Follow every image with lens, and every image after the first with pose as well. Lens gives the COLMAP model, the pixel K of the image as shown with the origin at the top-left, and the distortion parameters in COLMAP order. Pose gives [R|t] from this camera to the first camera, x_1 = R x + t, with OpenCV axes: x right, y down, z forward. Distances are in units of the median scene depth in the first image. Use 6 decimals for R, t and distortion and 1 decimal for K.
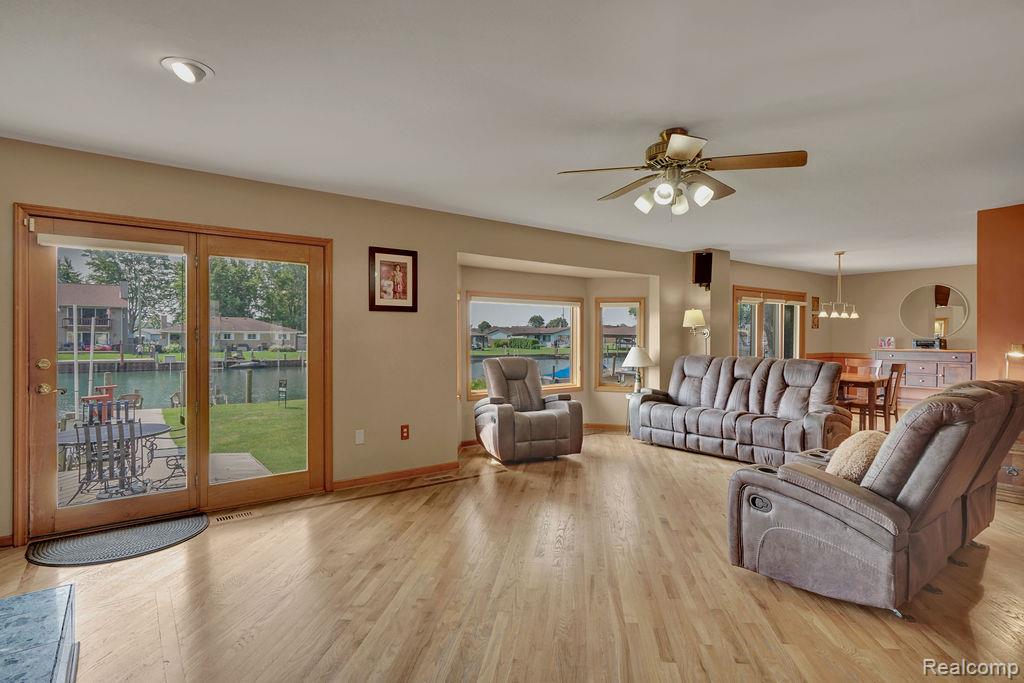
lens RADIAL K [[523.2, 0, 515.1], [0, 523.2, 336.6], [0, 0, 1]] dist [0.000406, 0.003433]
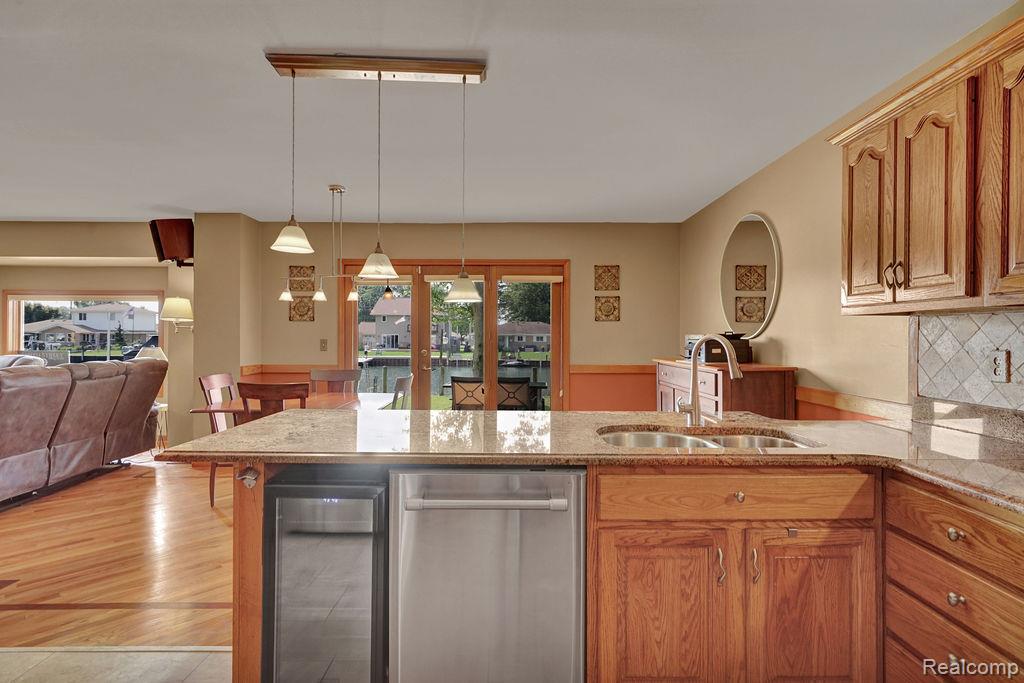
lens RADIAL K [[523.2, 0, 497.1], [0, 523.2, 342.6], [0, 0, 1]] dist [0.000406, 0.003433]
pose [[0.790974, 0.005866, -0.611822, 1.169456], [-0.001839, 0.999972, 0.007211, 0.005610], [0.611847, -0.004578, 0.790963, 0.677967]]
